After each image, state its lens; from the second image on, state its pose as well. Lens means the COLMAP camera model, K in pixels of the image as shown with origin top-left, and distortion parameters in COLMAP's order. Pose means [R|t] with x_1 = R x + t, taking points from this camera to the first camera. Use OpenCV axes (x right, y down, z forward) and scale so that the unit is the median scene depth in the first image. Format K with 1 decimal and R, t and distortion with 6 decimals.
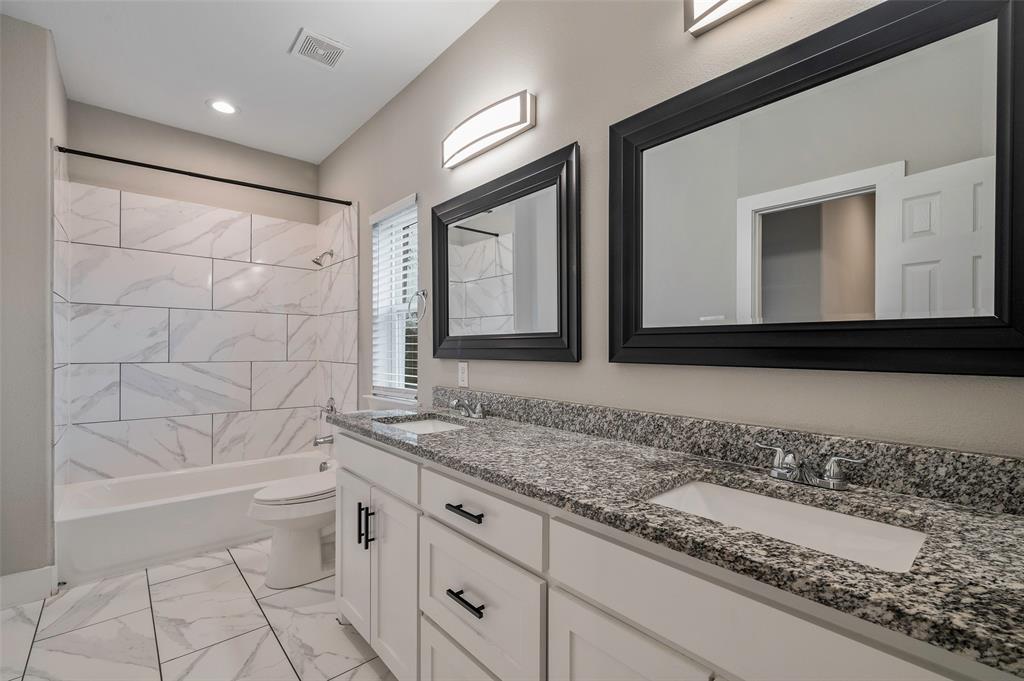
lens RADIAL K [[457.3, 0, 510.6], [0, 457.3, 350.1], [0, 0, 1]] dist [0.003351, 0.000642]
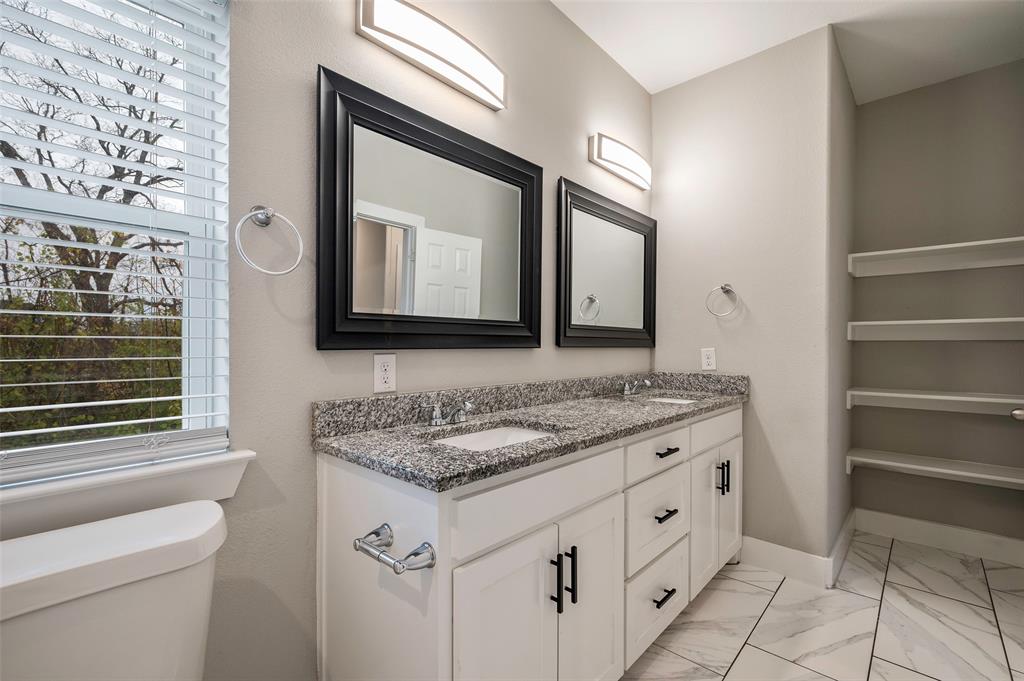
lens RADIAL K [[481.6, 0, 512.0], [0, 481.6, 340.5], [0, 0, 1]] dist [0.002506, 0.000245]
pose [[-0.157850, -0.006019, 0.987445, -1.122183], [-0.012665, 0.999912, 0.004070, 0.002317], [-0.987382, -0.011864, -0.157912, 1.284442]]
